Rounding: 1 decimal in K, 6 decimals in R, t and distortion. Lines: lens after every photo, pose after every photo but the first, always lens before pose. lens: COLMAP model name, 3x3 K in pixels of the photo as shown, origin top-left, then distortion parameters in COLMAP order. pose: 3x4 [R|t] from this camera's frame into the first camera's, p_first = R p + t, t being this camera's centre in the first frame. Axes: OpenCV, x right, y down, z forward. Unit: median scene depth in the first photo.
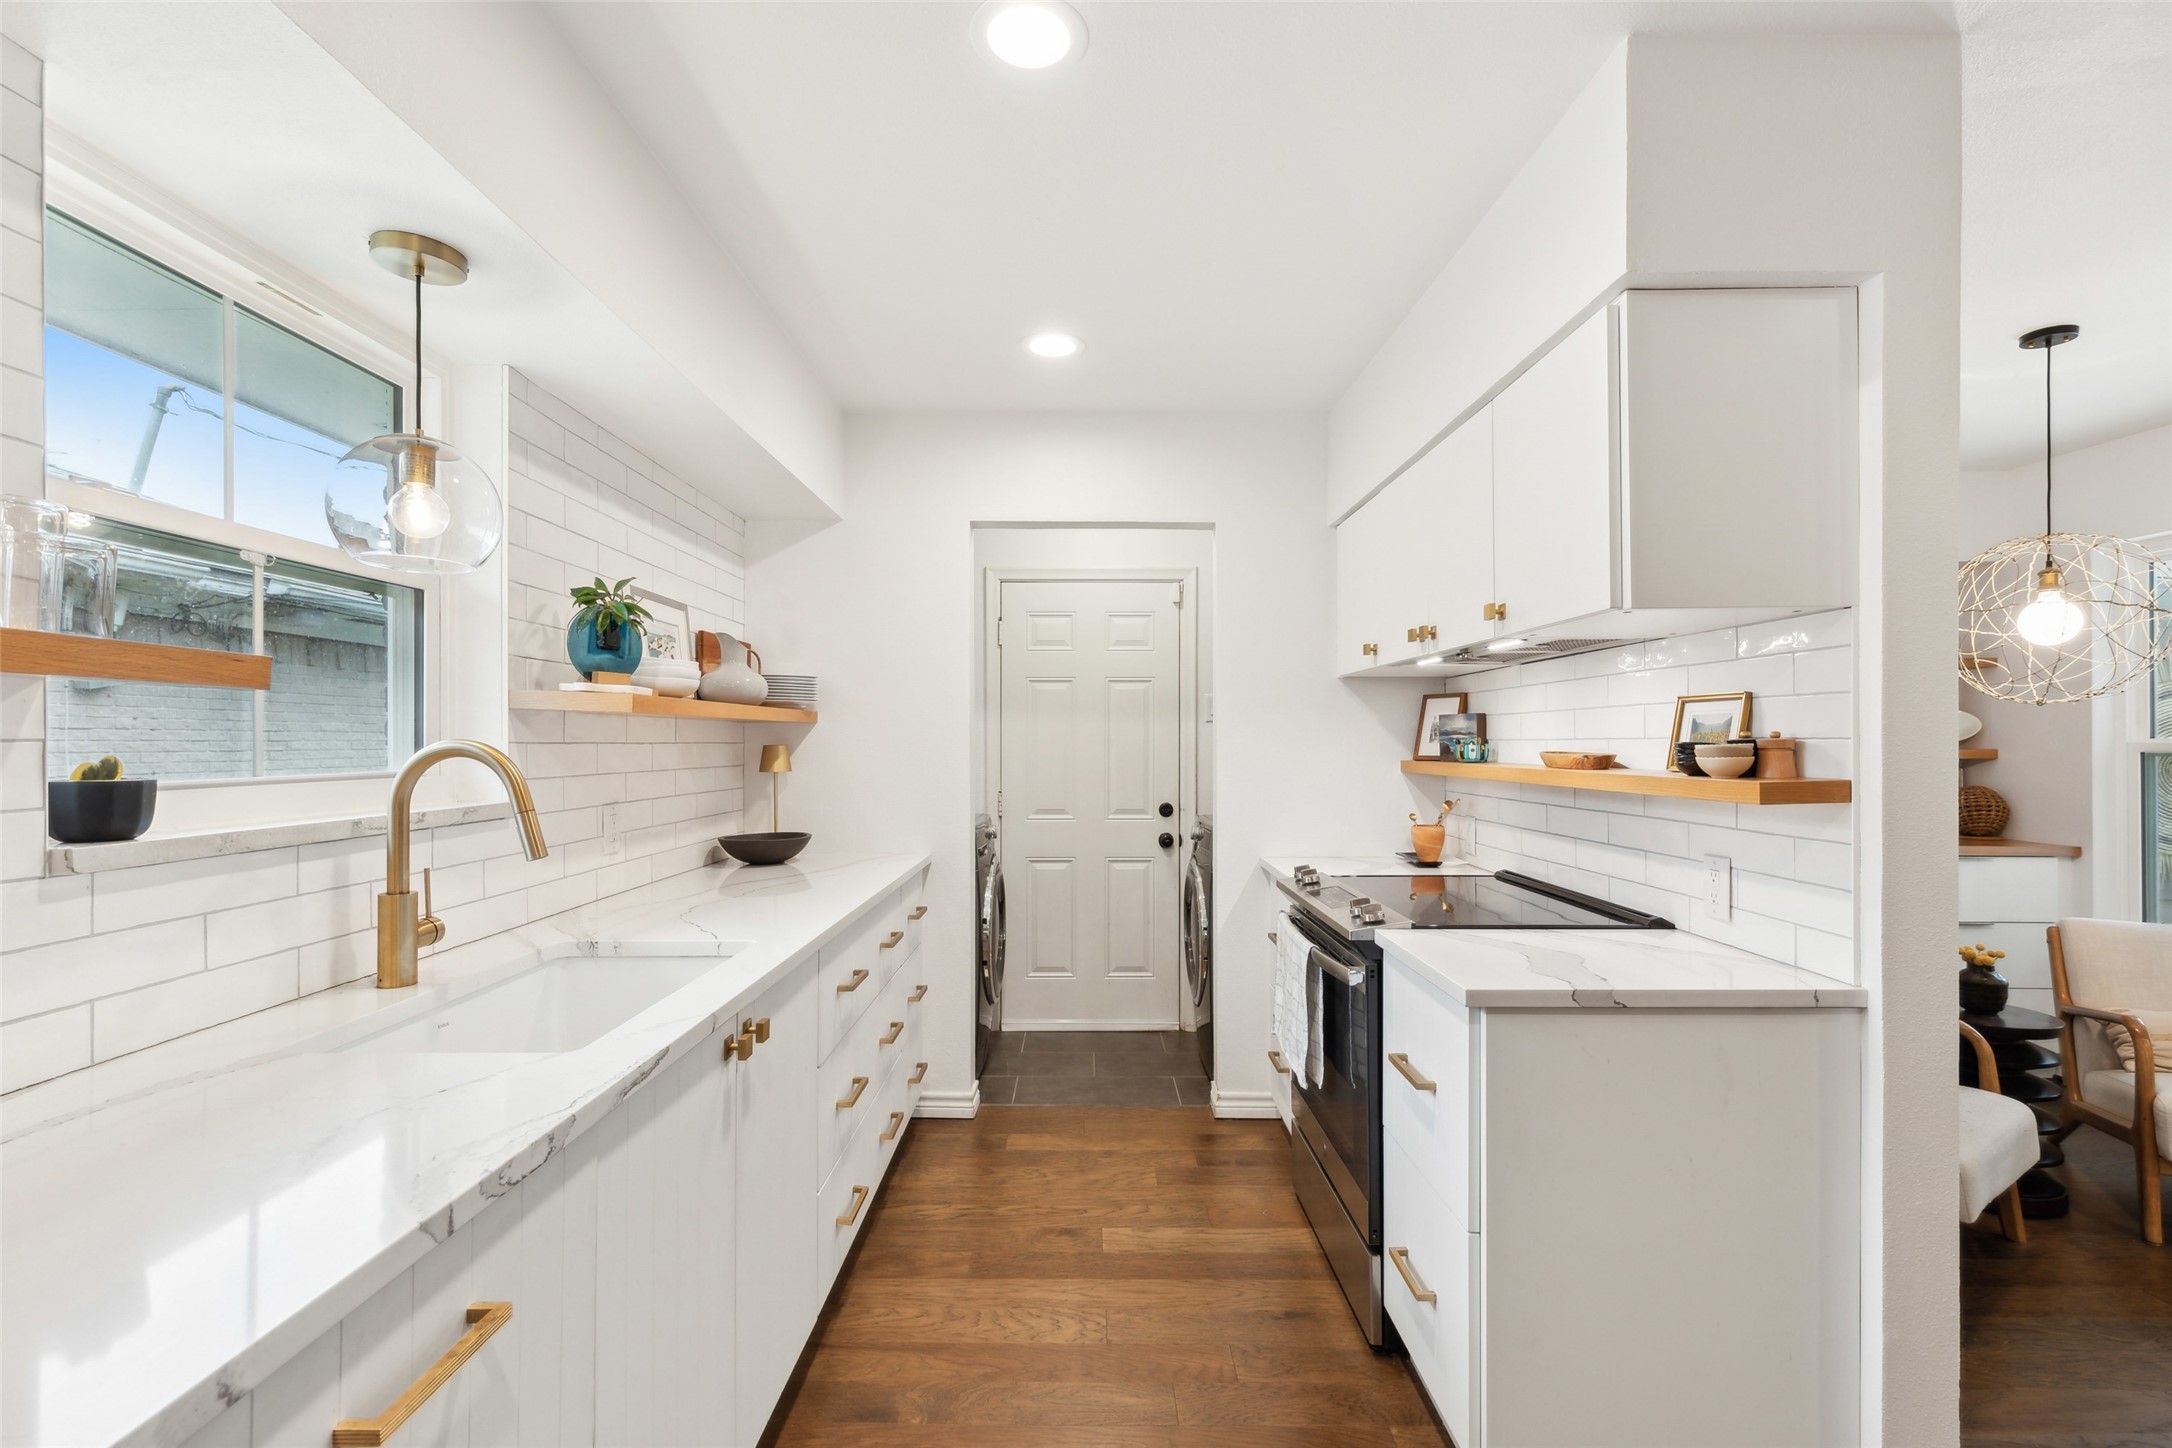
lens RADIAL K [[994.2, 0, 1089.4], [0, 994.2, 739.0], [0, 0, 1]] dist [0.007042, -0.000317]
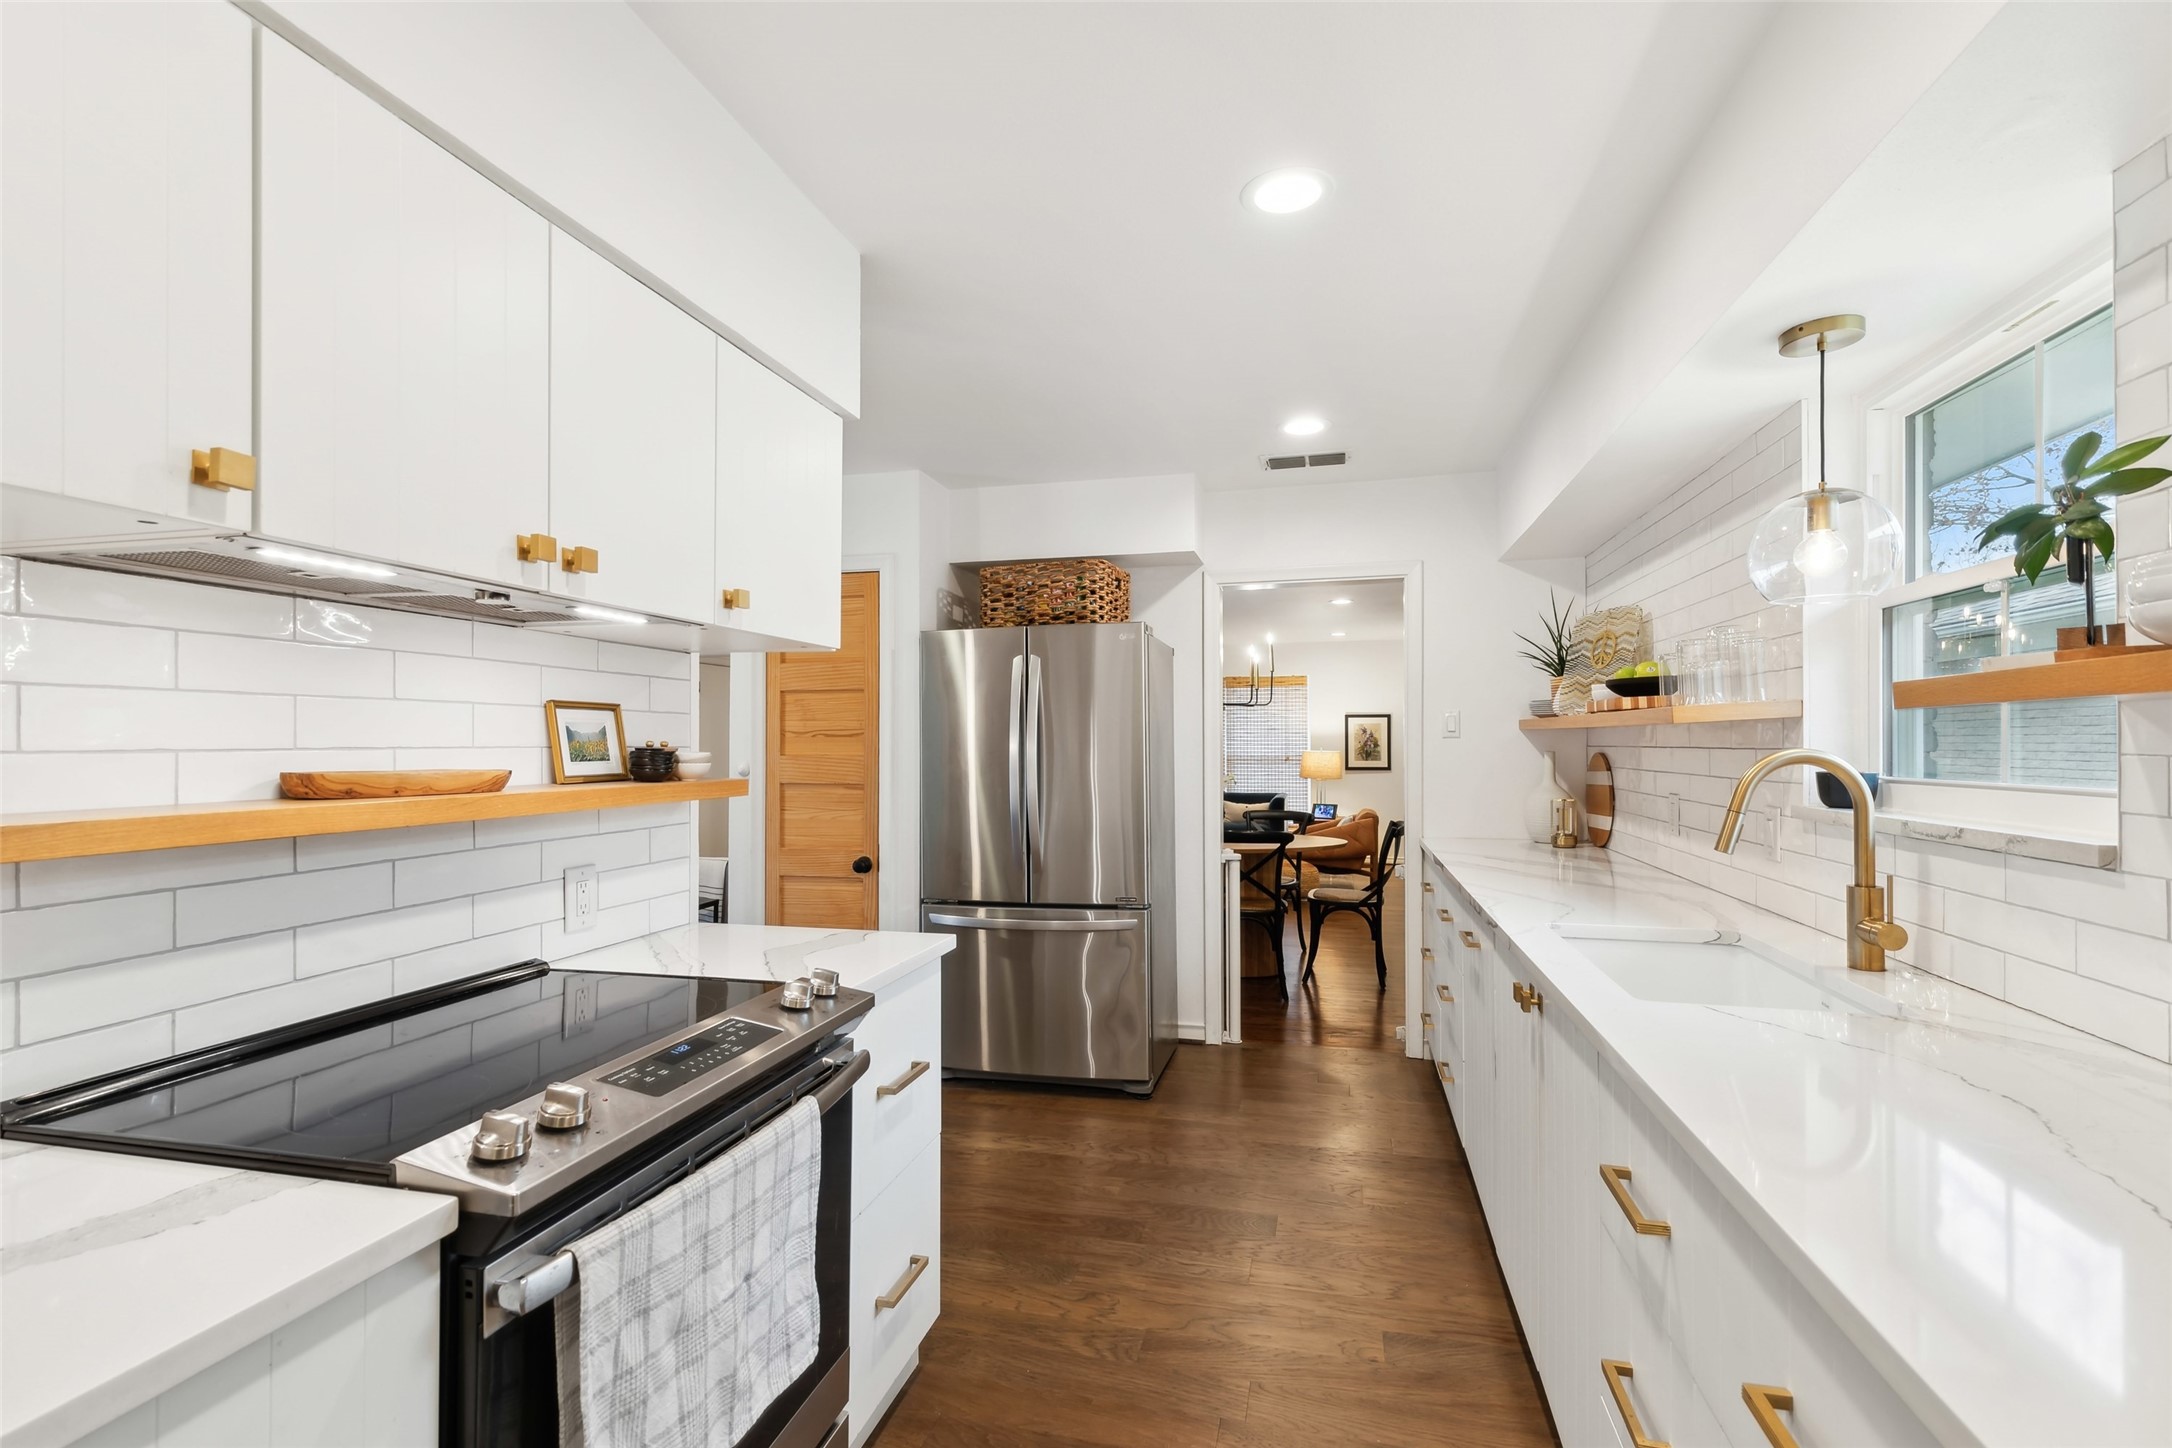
lens RADIAL K [[994.2, 0, 1089.4], [0, 994.2, 739.0], [0, 0, 1]] dist [0.007042, -0.000317]
pose [[-0.970468, 0.000961, 0.241228, -0.072350], [-0.000095, 0.999990, -0.004364, -0.003228], [-0.241230, -0.004258, -0.970459, 1.438522]]
